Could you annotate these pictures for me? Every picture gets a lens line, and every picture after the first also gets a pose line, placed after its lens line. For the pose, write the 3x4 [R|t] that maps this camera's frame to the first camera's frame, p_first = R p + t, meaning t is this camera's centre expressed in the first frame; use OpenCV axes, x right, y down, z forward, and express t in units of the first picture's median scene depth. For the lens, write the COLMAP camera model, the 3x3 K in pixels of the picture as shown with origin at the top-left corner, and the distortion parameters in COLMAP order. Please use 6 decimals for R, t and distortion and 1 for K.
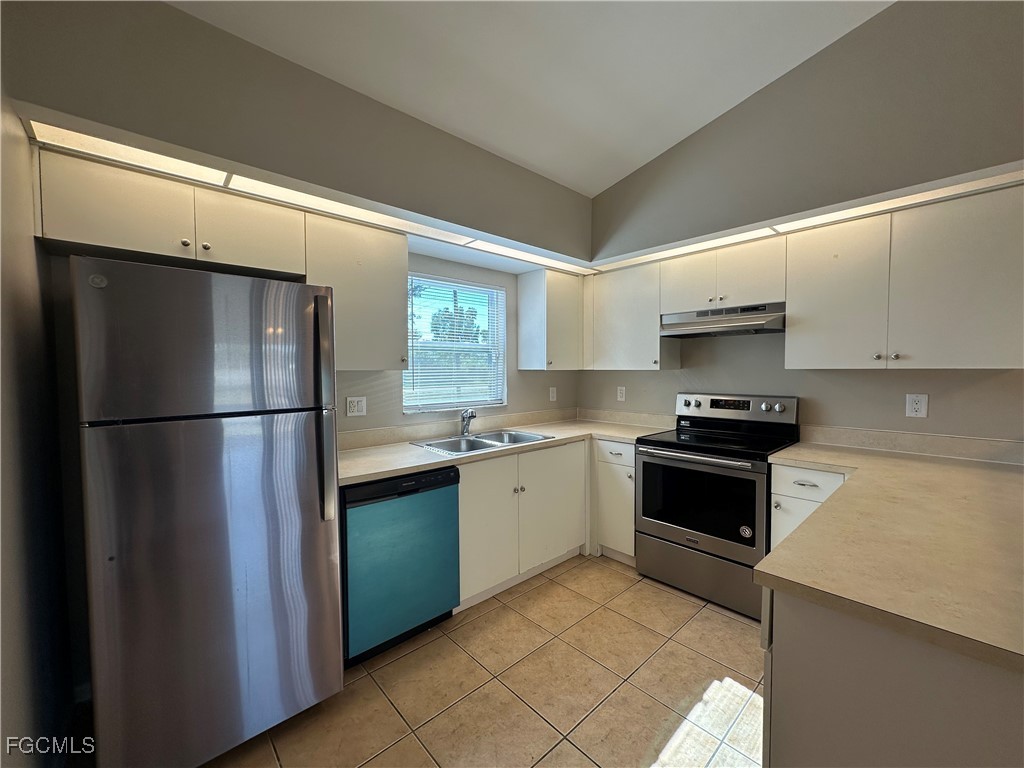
lens RADIAL K [[410.1, 0, 507.4], [0, 410.1, 385.1], [0, 0, 1]] dist [-0.004380, 0.000762]
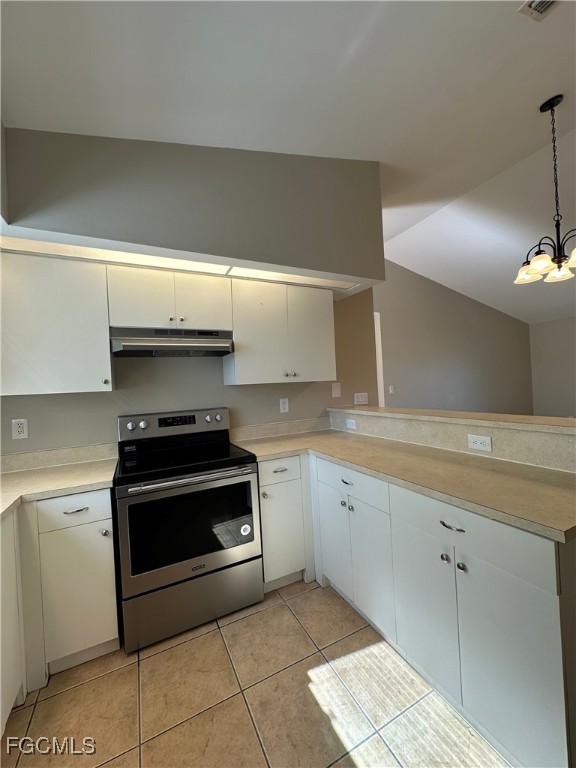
lens RADIAL K [[307.6, 0, 288.9], [0, 307.6, 384.5], [0, 0, 1]] dist [-0.004380, 0.000762]
pose [[0.255486, -0.004762, 0.966801, -0.165847], [0.086220, 0.996116, -0.017877, -0.008702], [-0.962961, 0.087925, 0.254904, 0.550101]]
